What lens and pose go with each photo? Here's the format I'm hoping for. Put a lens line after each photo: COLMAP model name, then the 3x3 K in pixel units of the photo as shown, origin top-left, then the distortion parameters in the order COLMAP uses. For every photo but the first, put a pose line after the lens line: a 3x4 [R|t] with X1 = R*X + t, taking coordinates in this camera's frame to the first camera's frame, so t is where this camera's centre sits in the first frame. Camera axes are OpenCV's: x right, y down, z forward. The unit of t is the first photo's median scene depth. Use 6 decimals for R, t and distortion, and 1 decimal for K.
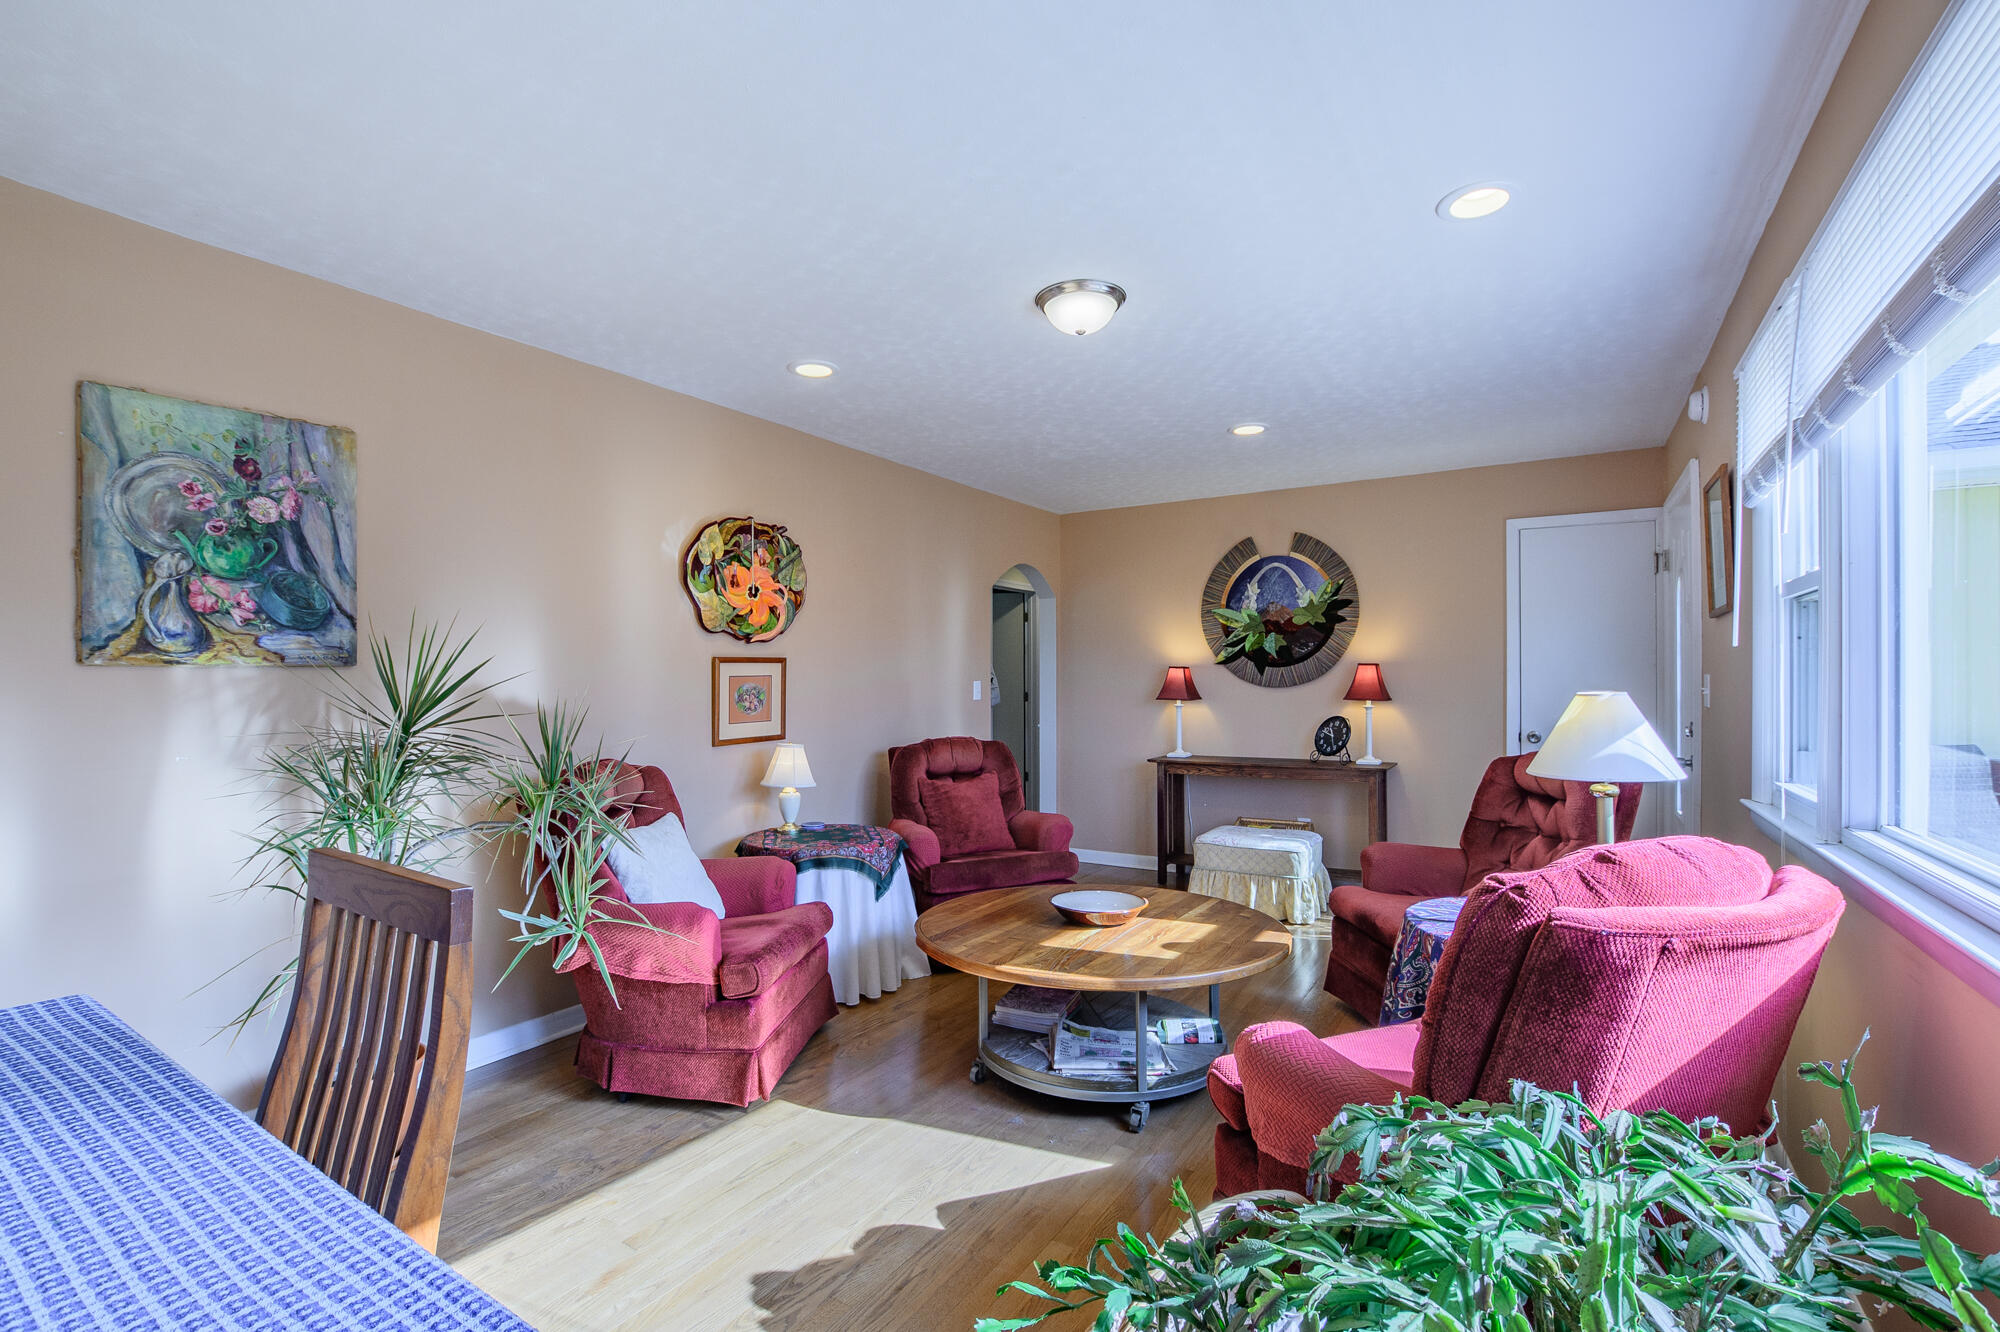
lens RADIAL K [[893.1, 0, 1003.8], [0, 893.1, 667.8], [0, 0, 1]] dist [-0.034374, 0.006306]
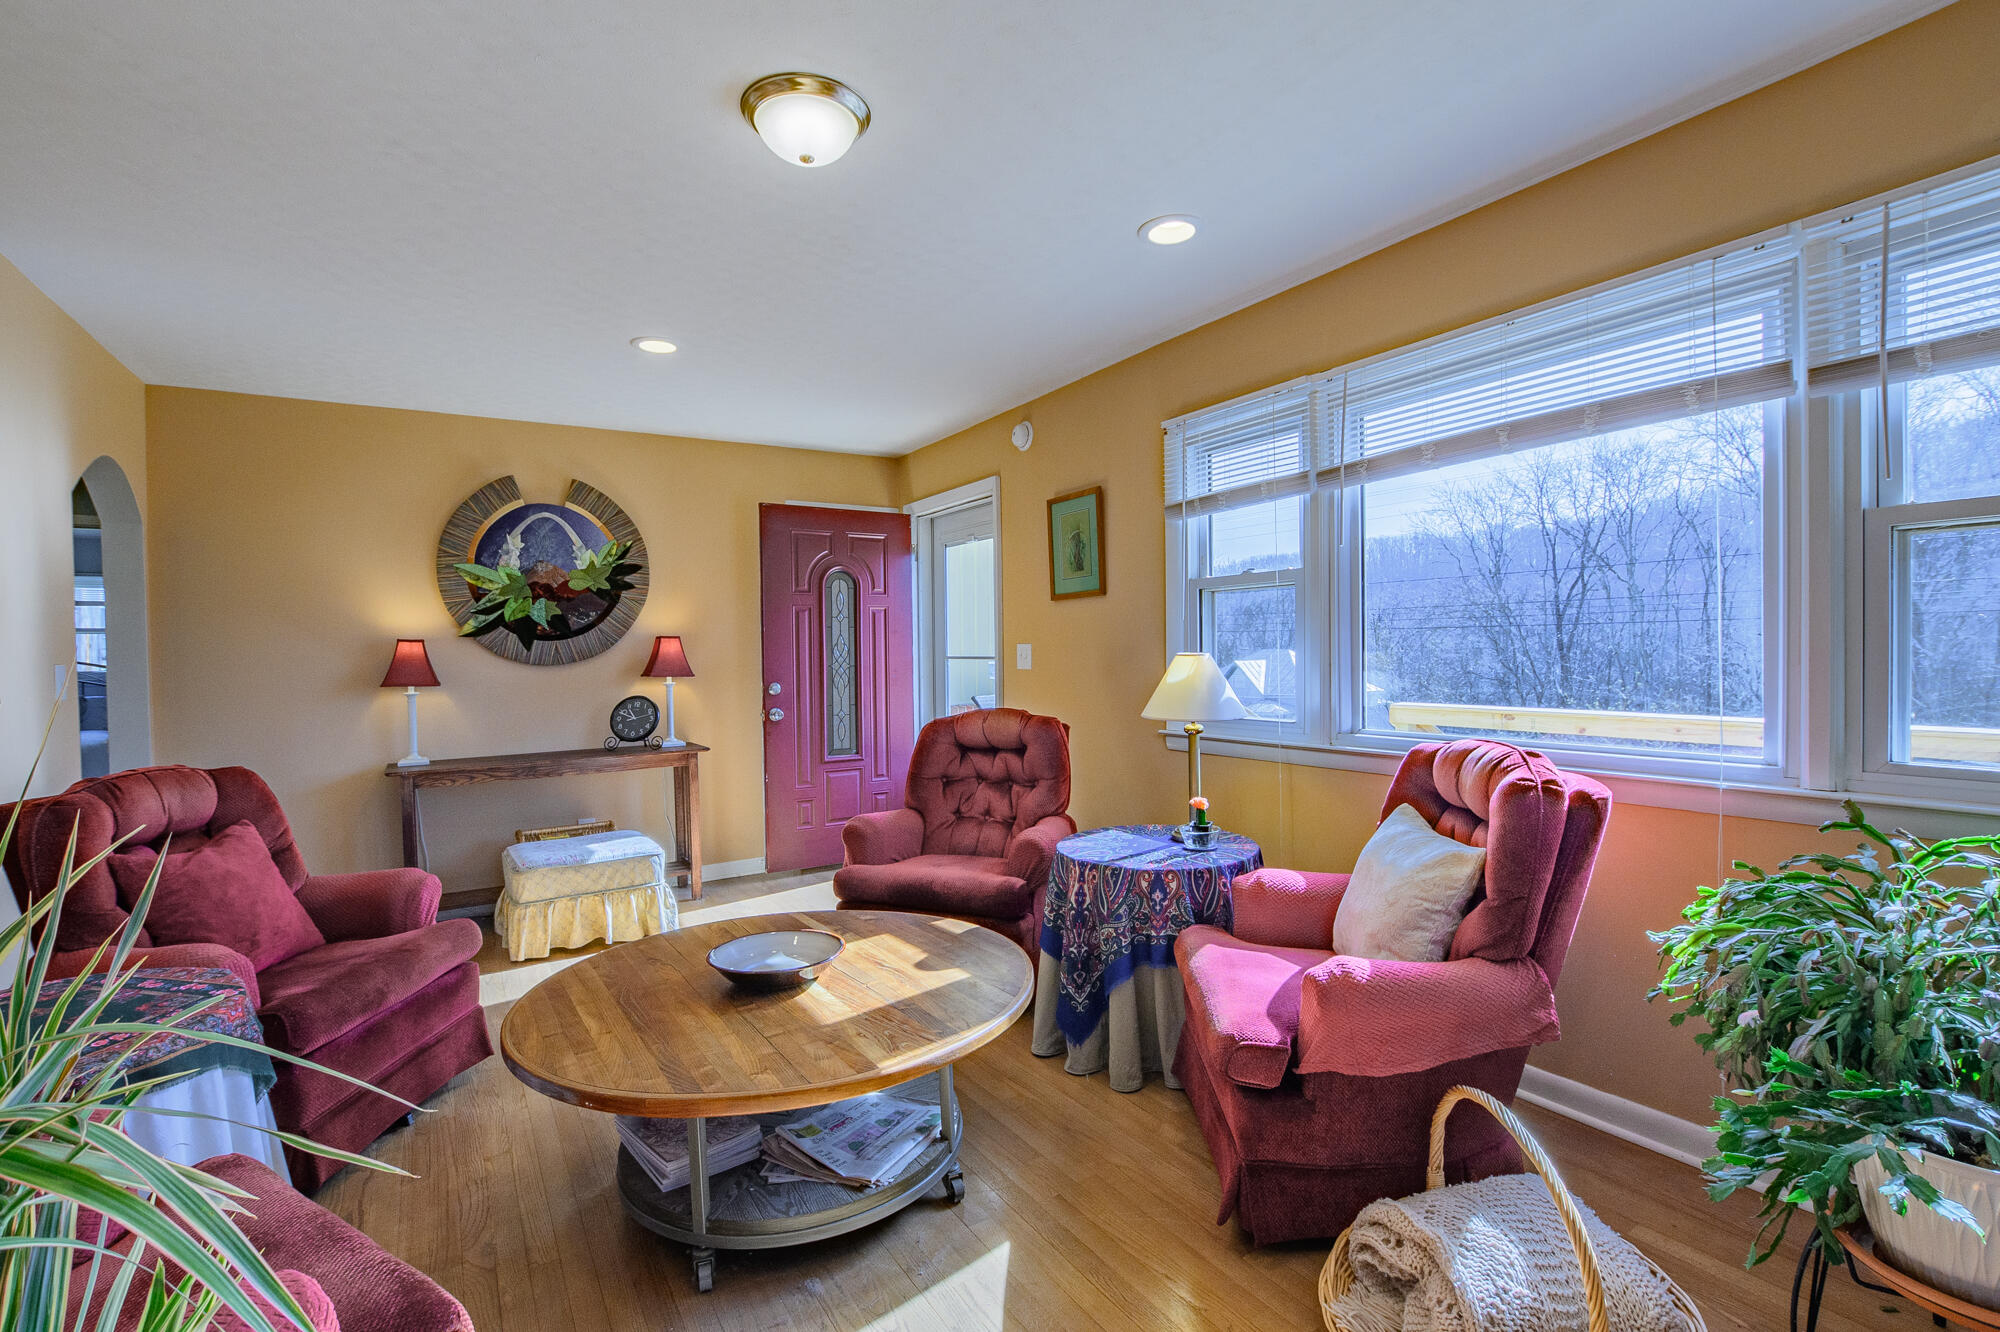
lens RADIAL K [[893.1, 0, 1004.9], [0, 893.1, 664.5], [0, 0, 1]] dist [-0.034374, 0.006306]
pose [[0.437984, -0.021533, 0.898725, -0.342463], [0.005033, 0.999756, 0.021501, 0.008401], [-0.898969, -0.004893, 0.437986, 0.377670]]
